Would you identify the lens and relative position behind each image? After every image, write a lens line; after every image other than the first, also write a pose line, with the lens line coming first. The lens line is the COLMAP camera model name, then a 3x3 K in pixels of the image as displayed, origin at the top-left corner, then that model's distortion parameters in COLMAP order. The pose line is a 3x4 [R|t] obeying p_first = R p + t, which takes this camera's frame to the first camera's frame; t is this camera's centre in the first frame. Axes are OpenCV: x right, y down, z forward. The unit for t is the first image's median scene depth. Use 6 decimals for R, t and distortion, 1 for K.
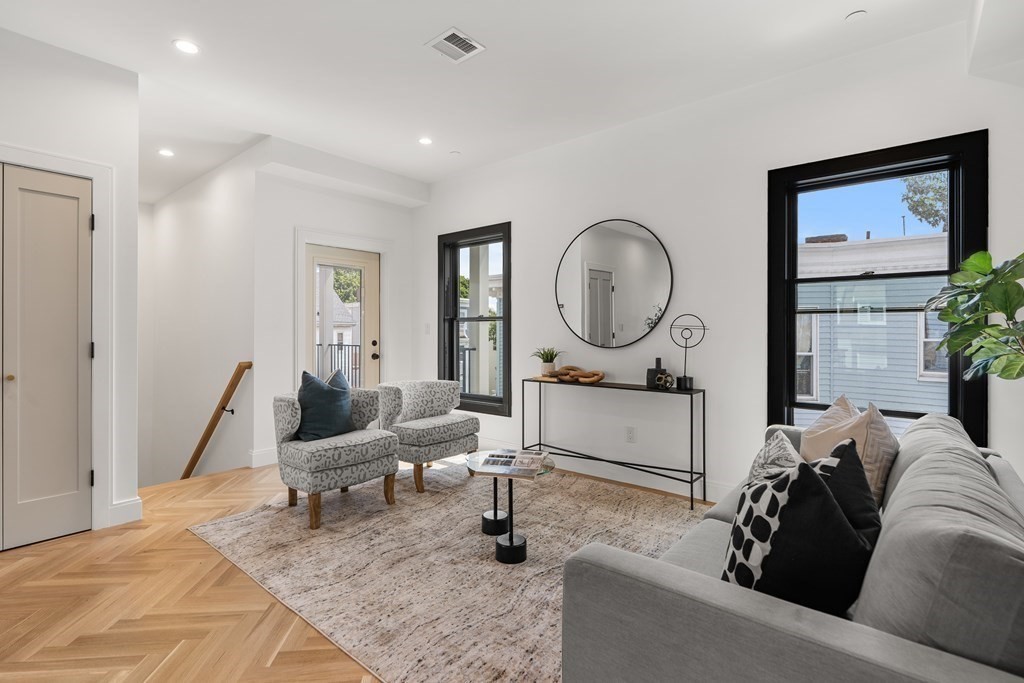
lens RADIAL K [[476.0, 0, 503.3], [0, 476.0, 330.6], [0, 0, 1]] dist [-0.004694, 0.000055]
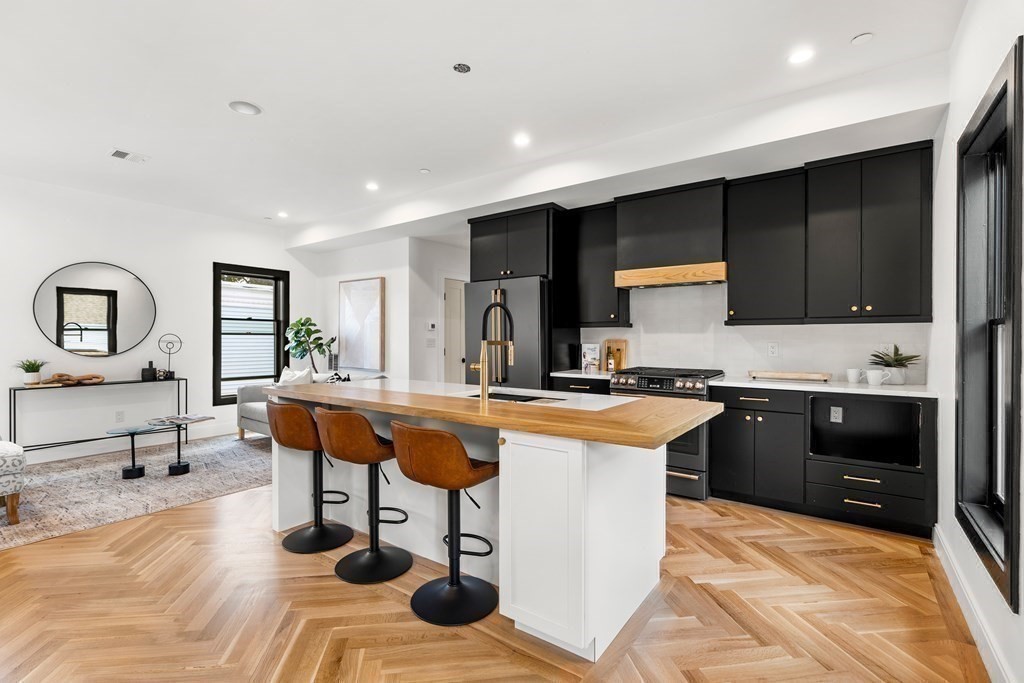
lens RADIAL K [[459.8, 0, 508.1], [0, 459.8, 339.5], [0, 0, 1]] dist [-0.025266, 0.006847]
pose [[-0.071550, -0.002501, 0.997434, -1.409737], [-0.005675, 0.999982, 0.002100, -0.026952], [-0.997421, -0.005510, -0.071563, -0.079463]]
